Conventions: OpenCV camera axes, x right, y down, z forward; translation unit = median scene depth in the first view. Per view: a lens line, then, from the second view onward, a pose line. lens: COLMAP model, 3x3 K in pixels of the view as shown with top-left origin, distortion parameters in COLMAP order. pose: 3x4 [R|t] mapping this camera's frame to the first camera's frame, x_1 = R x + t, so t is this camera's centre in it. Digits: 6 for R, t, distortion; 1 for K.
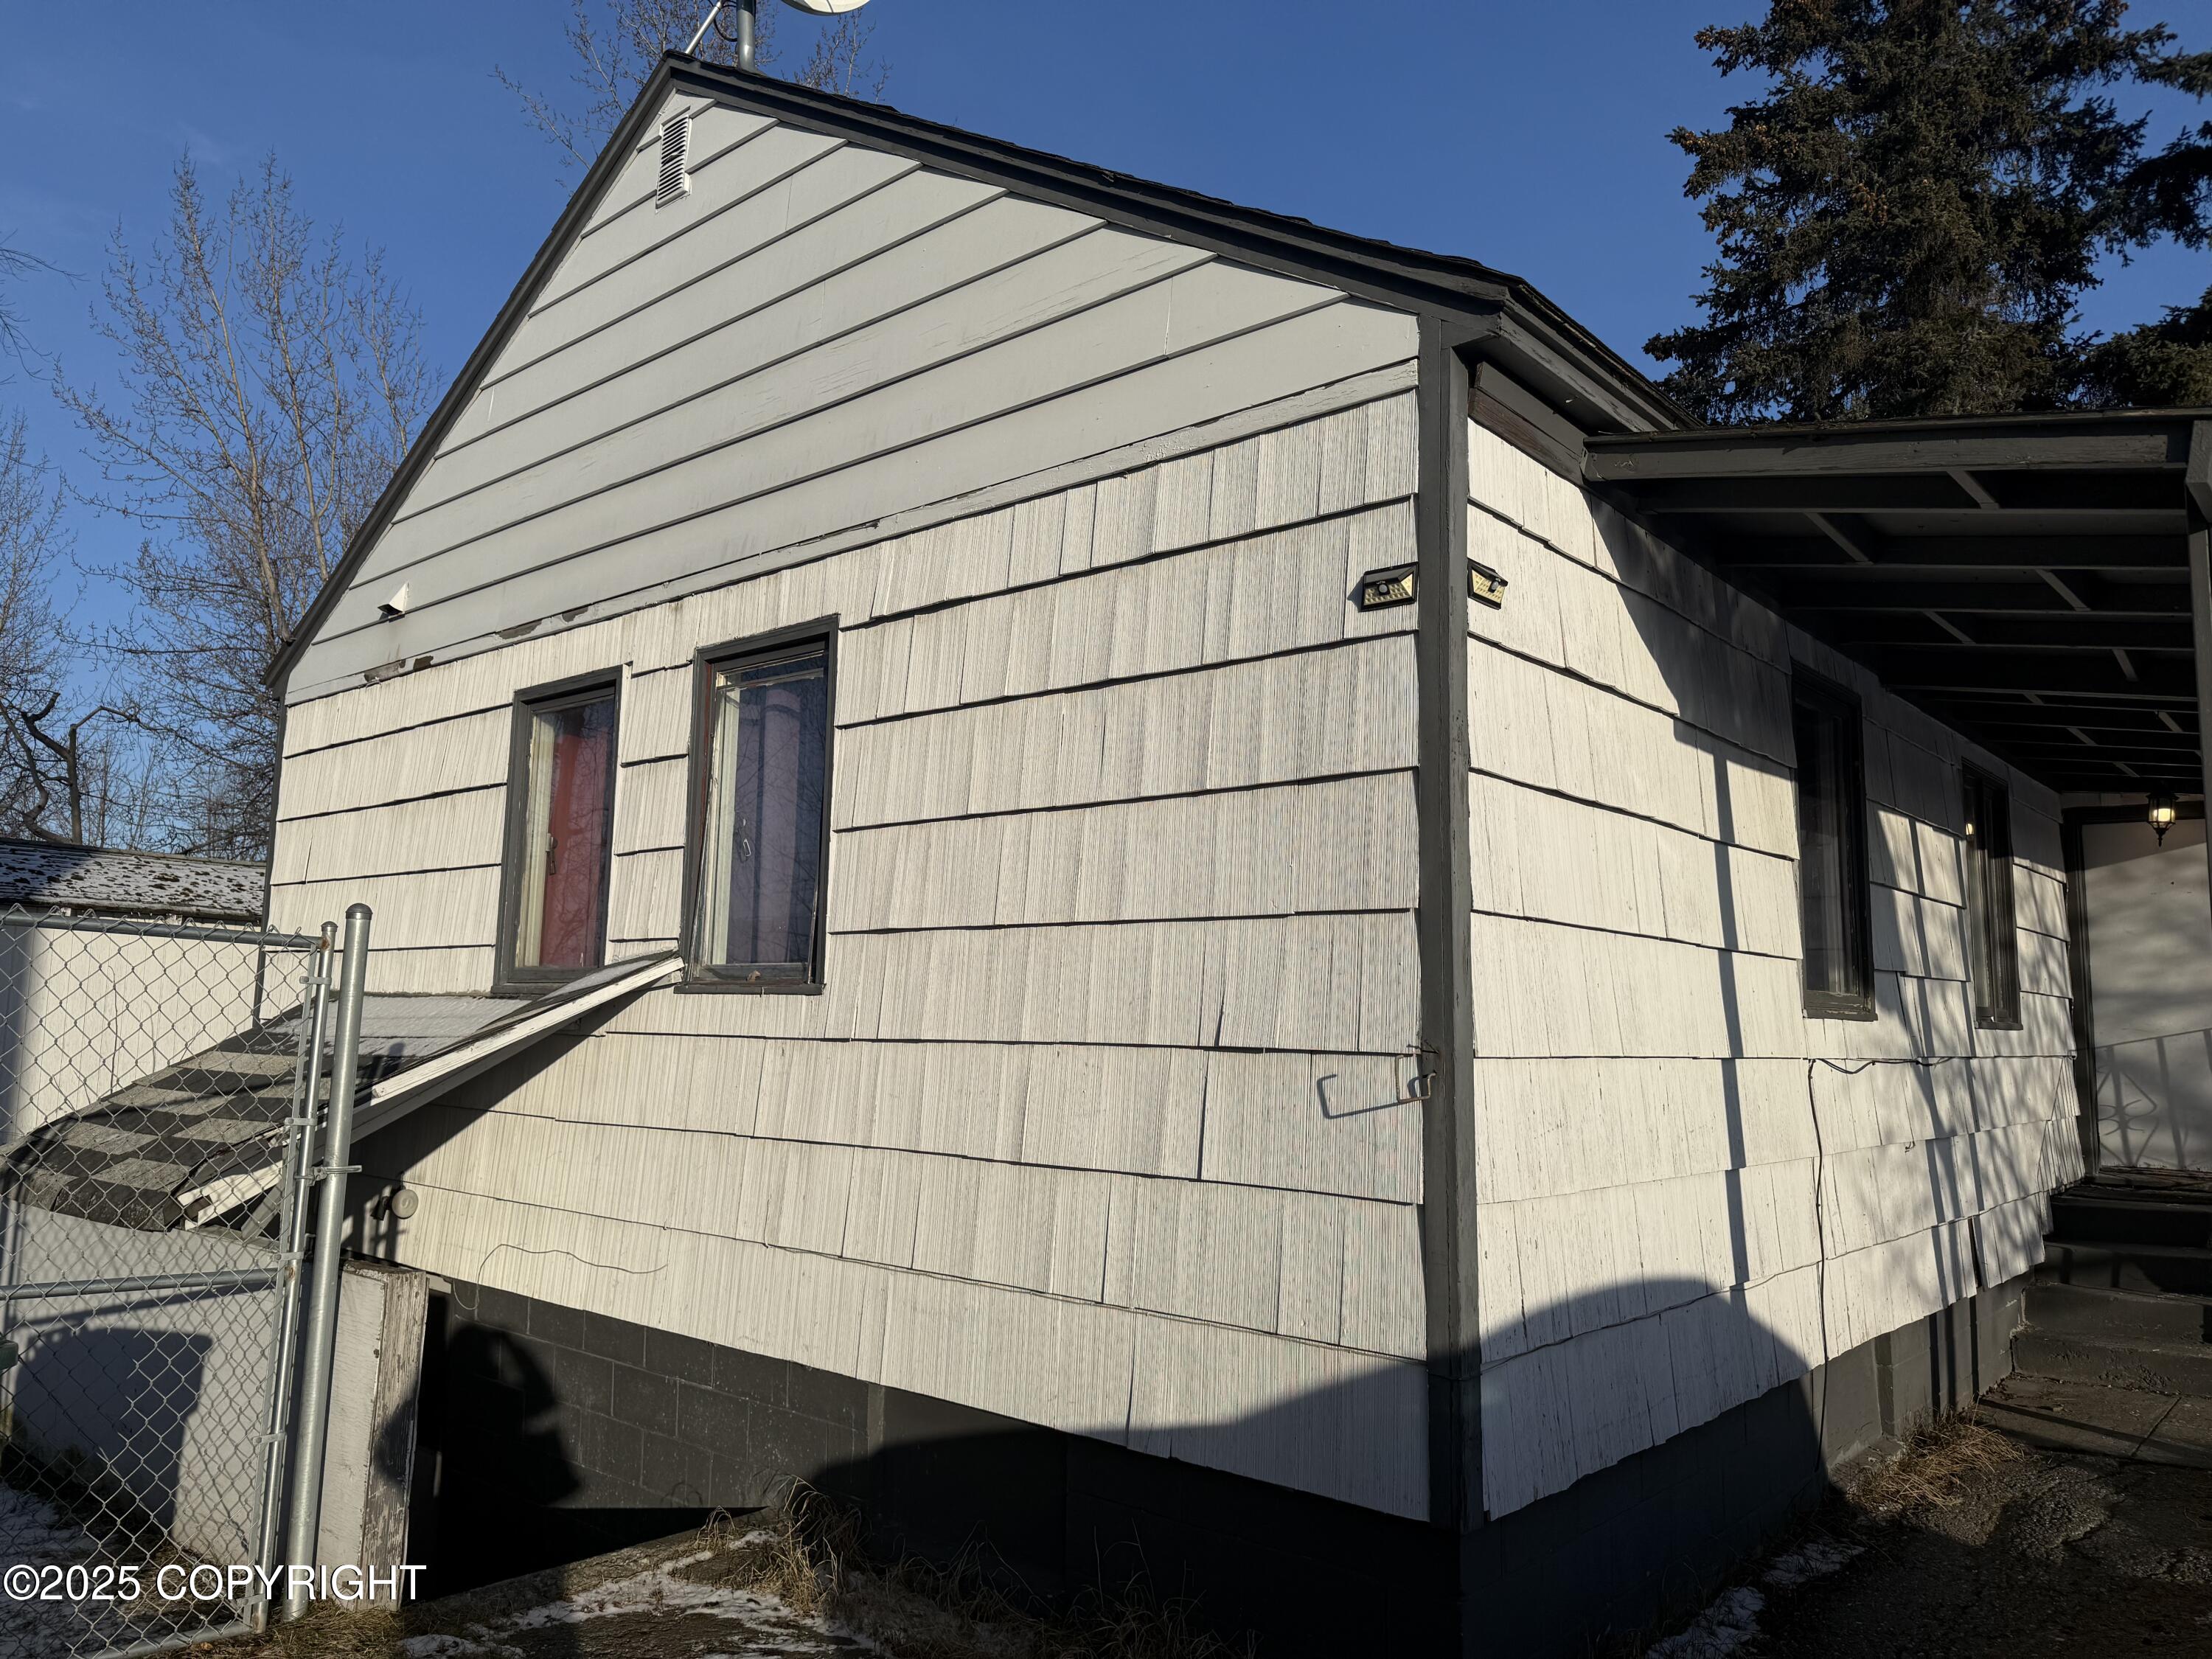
lens RADIAL K [[1563.3, 0, 1108.1], [0, 1563.3, 828.5], [0, 0, 1]] dist [0.036032, -0.002817]
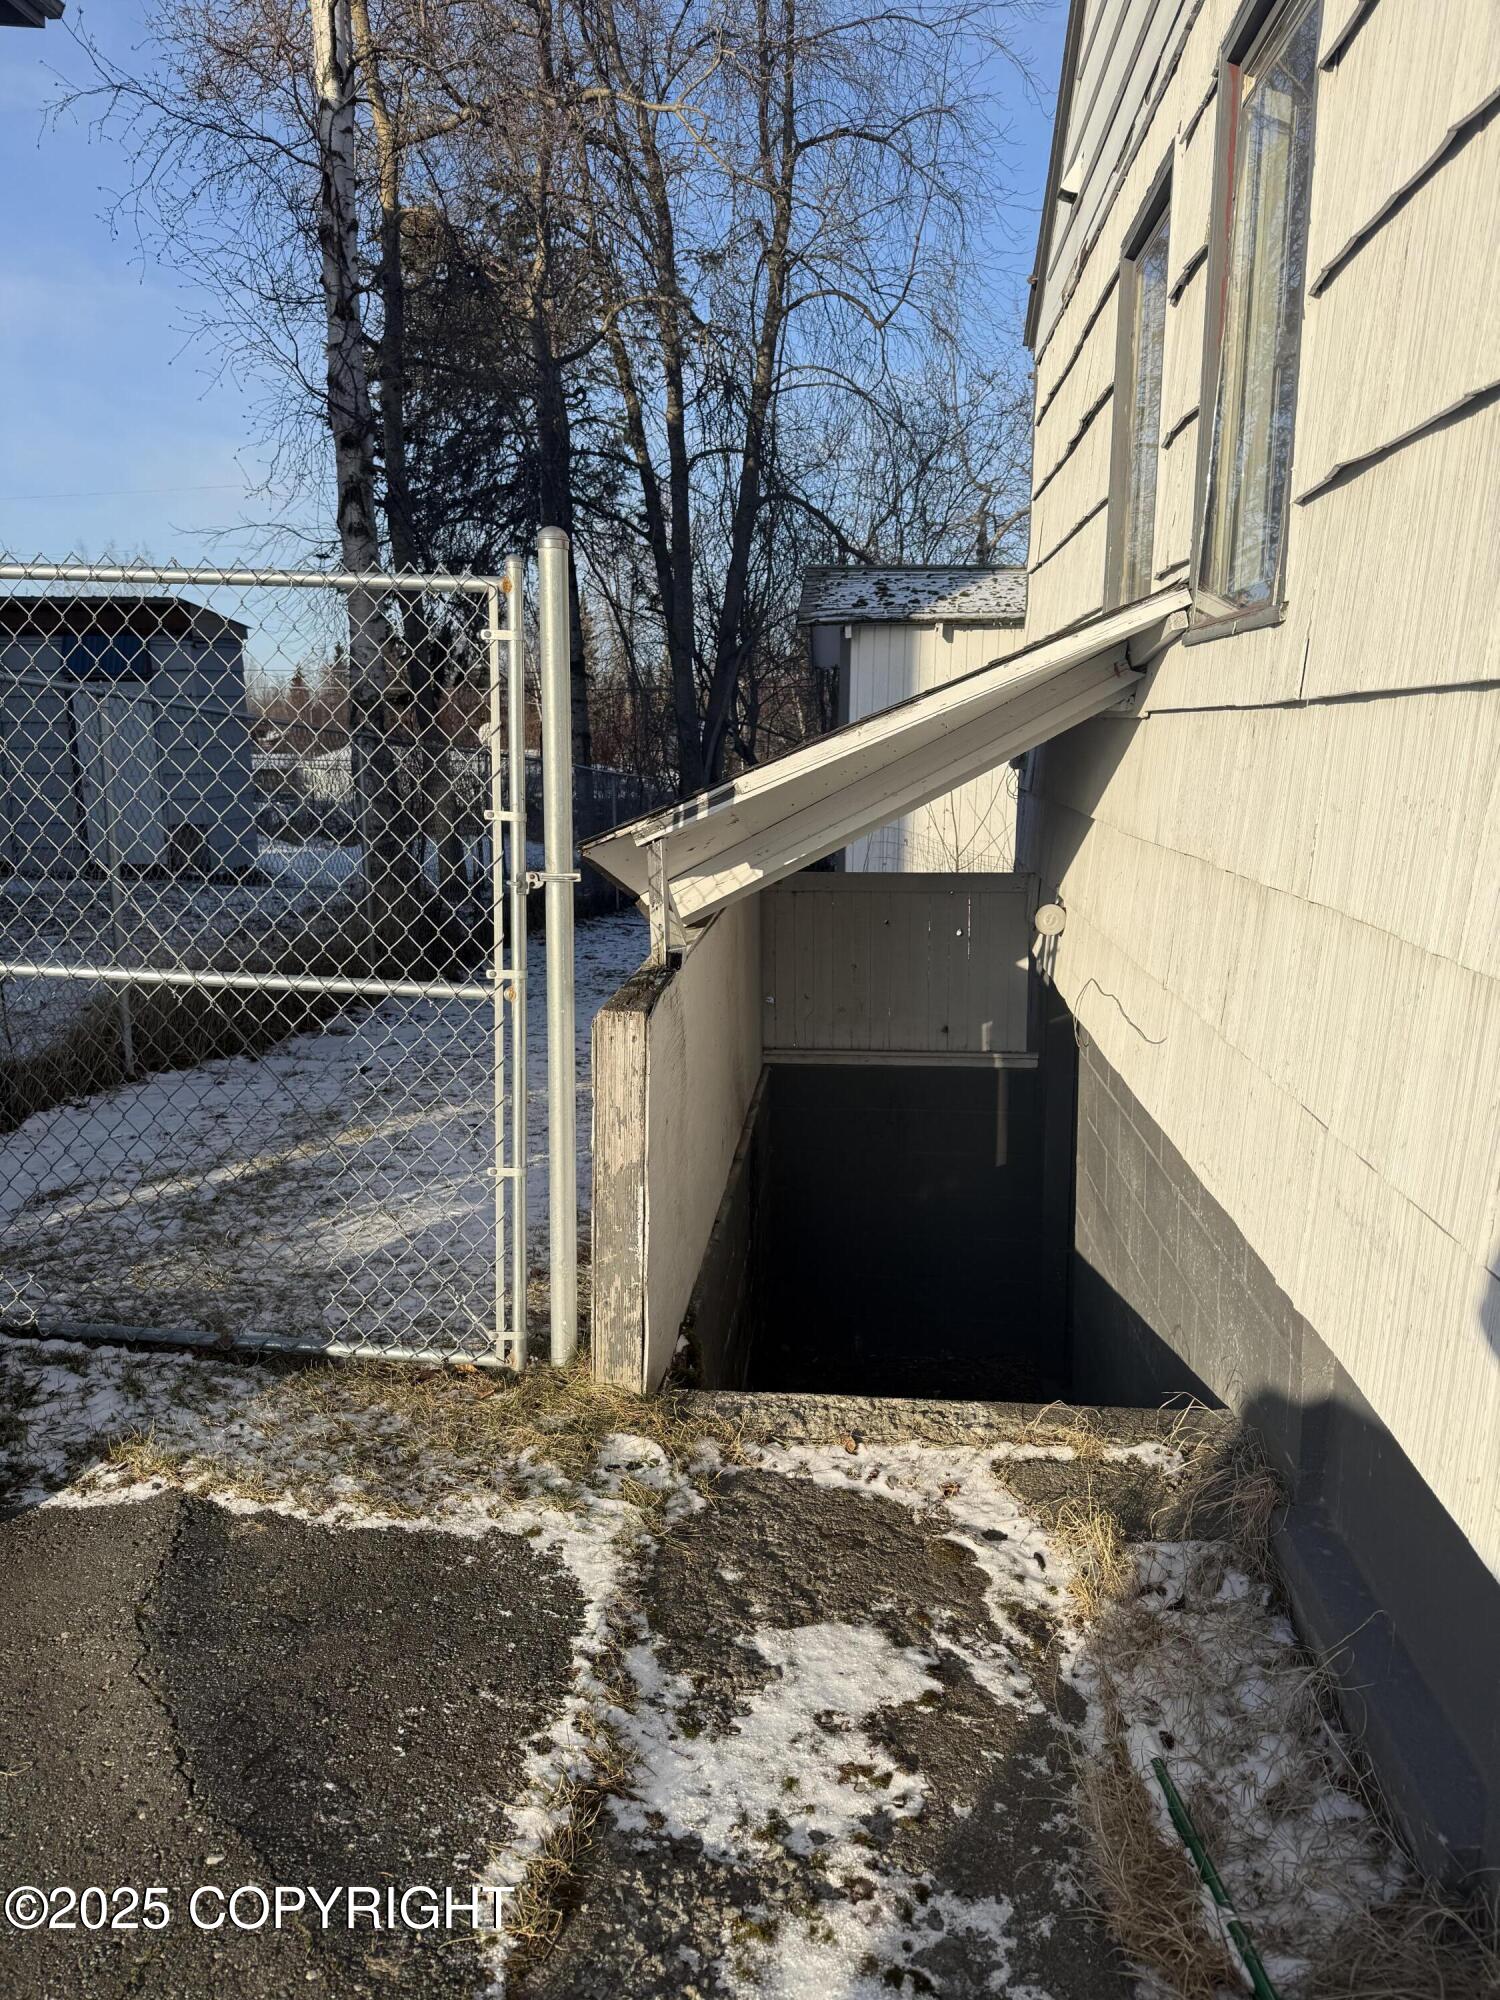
lens RADIAL K [[1413.5, 0, 749.4], [0, 1413.5, 990.9], [0, 0, 1]] dist [0.036032, -0.002817]
pose [[0.579801, 0.123834, -0.805293, 0.146768], [0.116129, 0.965731, 0.232116, 0.103976], [0.806440, -0.228099, 0.545551, 0.605304]]
